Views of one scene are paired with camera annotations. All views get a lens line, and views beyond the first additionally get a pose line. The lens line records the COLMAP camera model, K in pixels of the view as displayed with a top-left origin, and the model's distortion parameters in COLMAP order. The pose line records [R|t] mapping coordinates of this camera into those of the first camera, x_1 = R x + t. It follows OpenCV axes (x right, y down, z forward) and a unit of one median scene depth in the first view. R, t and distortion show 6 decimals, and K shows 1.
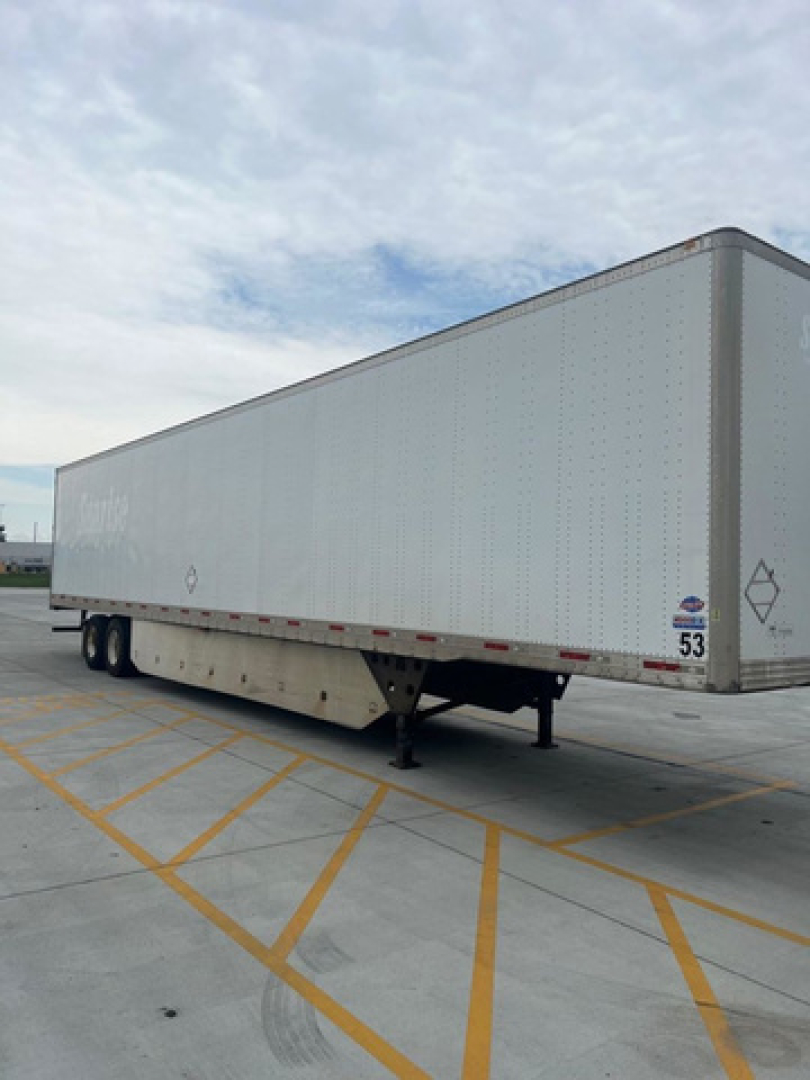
lens RADIAL K [[812.0, 0, 411.2], [0, 812.0, 536.1], [0, 0, 1]] dist [0.042022, -0.031936]
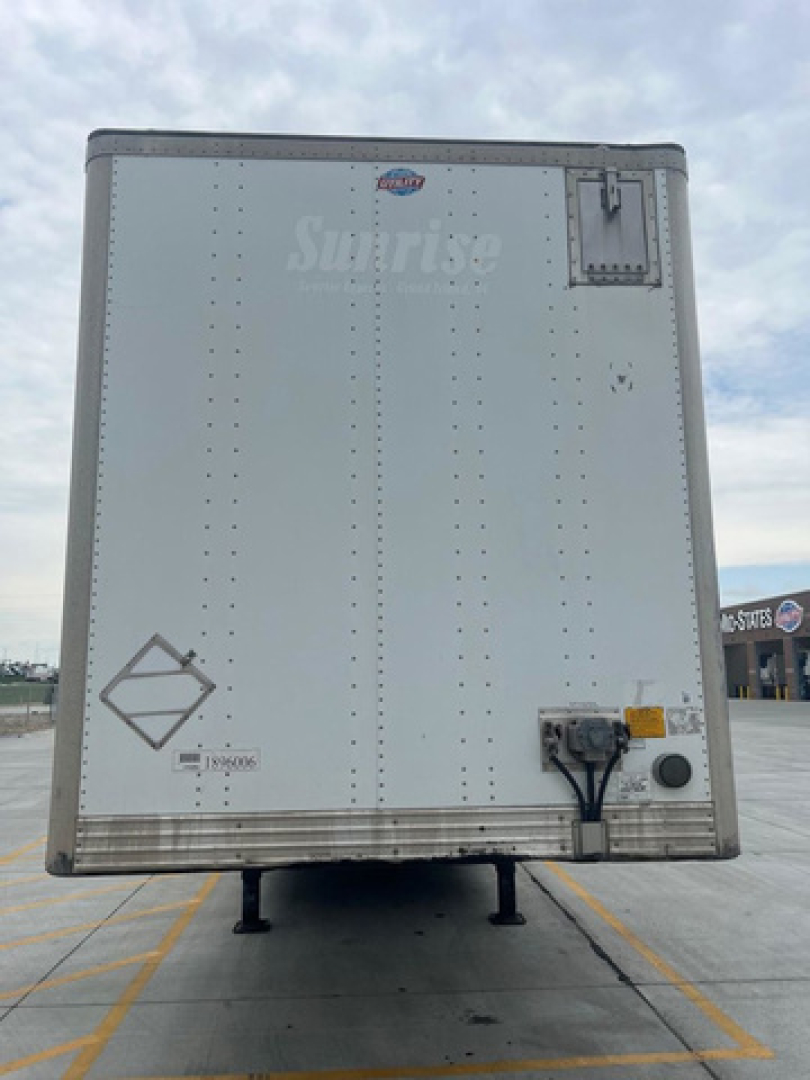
lens RADIAL K [[812.0, 0, 404.8], [0, 812.0, 542.6], [0, 0, 1]] dist [0.042022, -0.031936]
pose [[0.821661, -0.135145, -0.553723, 0.898282], [0.067461, 0.987714, -0.140963, 0.056613], [0.565970, 0.078469, 0.820683, 0.615617]]
